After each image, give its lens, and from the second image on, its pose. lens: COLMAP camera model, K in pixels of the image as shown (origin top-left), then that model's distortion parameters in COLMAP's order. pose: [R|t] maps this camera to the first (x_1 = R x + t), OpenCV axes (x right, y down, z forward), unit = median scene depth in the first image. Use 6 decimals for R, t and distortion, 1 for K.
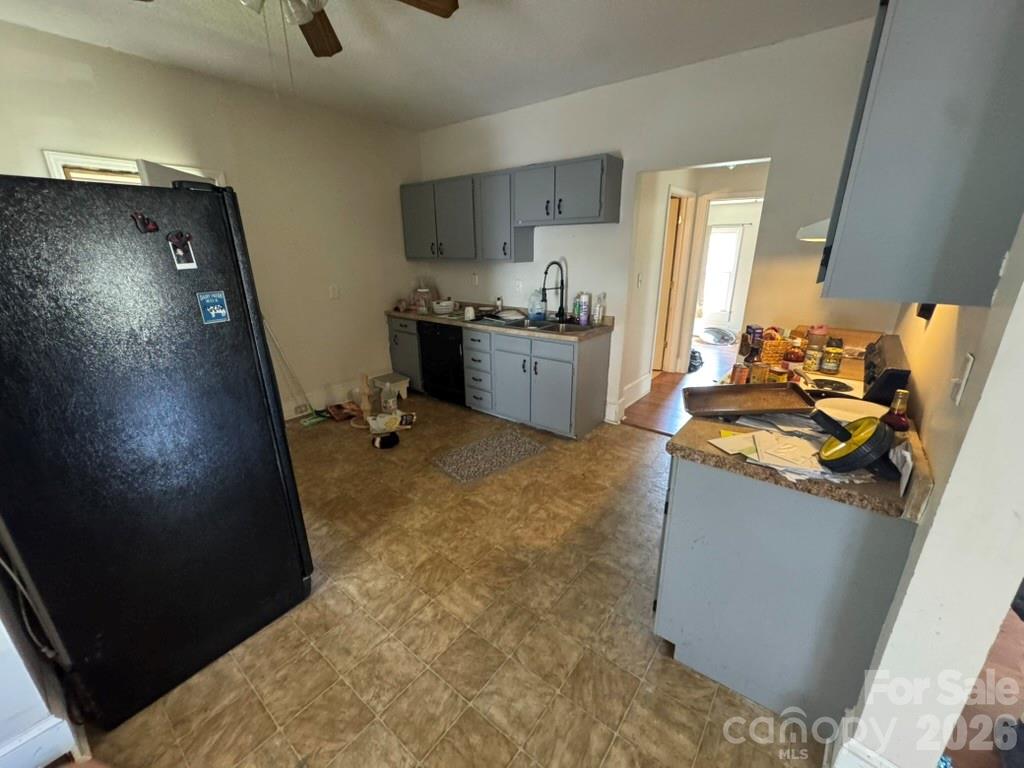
lens RADIAL K [[412.2, 0, 510.8], [0, 412.2, 387.4], [0, 0, 1]] dist [0.011738, -0.000772]
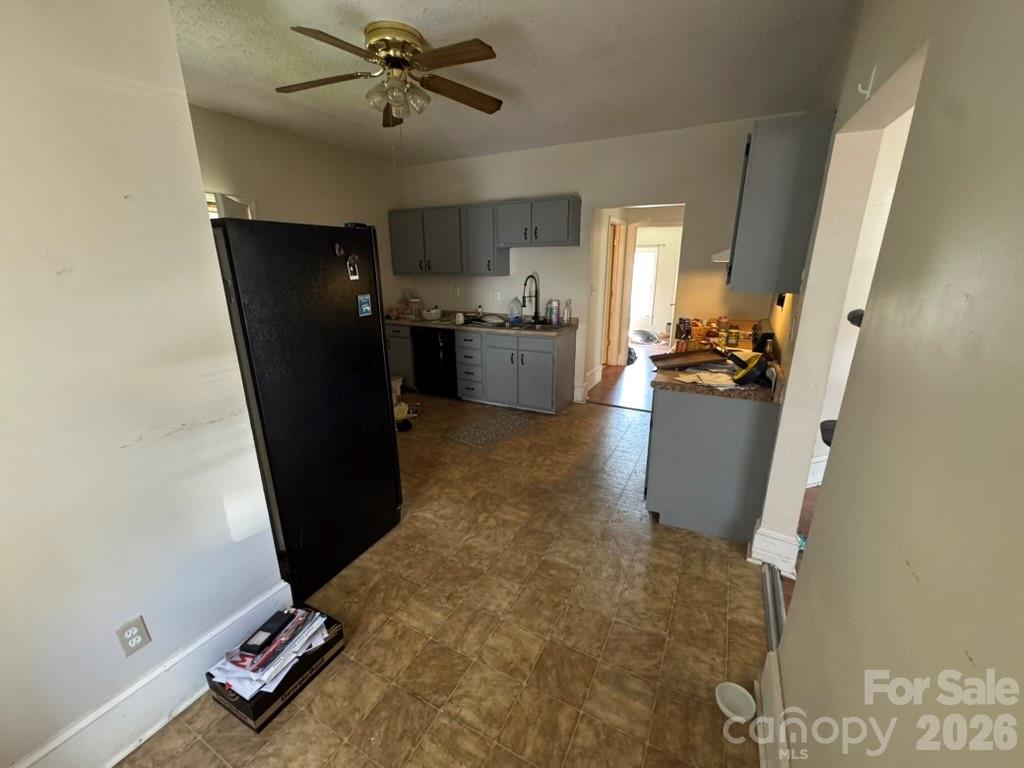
lens RADIAL K [[412.2, 0, 516.8], [0, 412.2, 382.9], [0, 0, 1]] dist [0.011738, -0.000772]
pose [[0.982600, -0.053657, 0.177814, -0.160070], [0.061766, 0.997273, -0.040386, 0.065114], [-0.175162, 0.050666, 0.983235, -0.193112]]
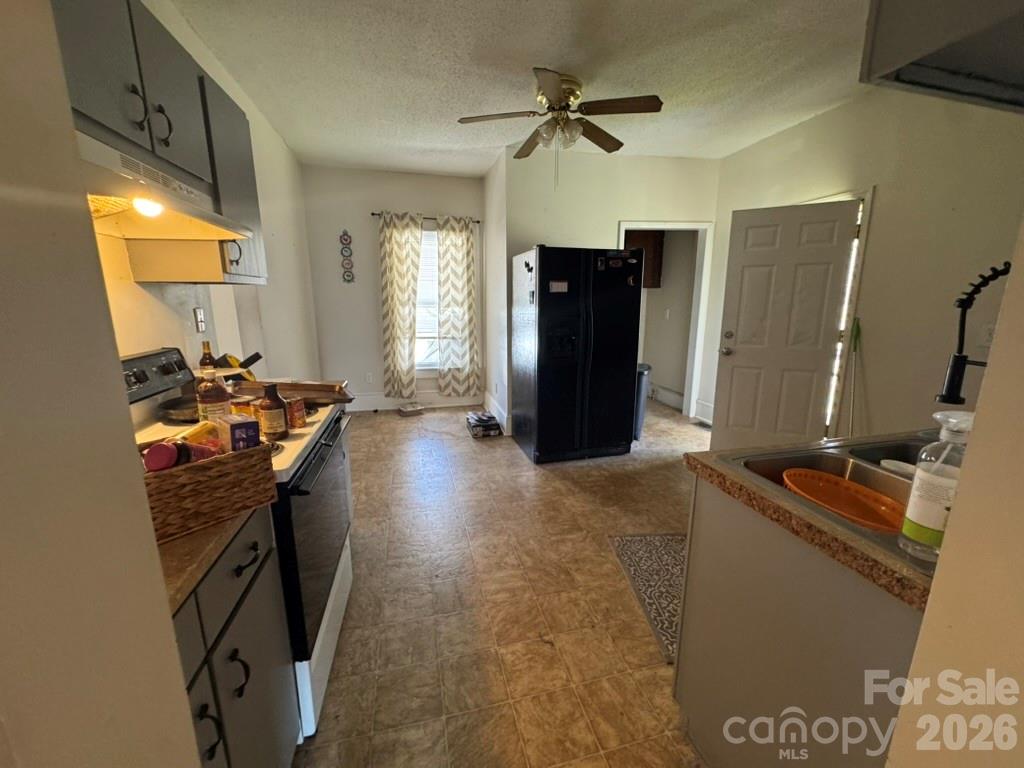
lens RADIAL K [[412.2, 0, 515.0], [0, 412.2, 386.7], [0, 0, 1]] dist [0.011738, -0.000772]
pose [[-0.612755, 0.173294, -0.771038, 0.437830], [-0.242008, 0.887639, 0.391828, -0.233277], [0.752305, 0.426692, -0.501967, 0.827307]]
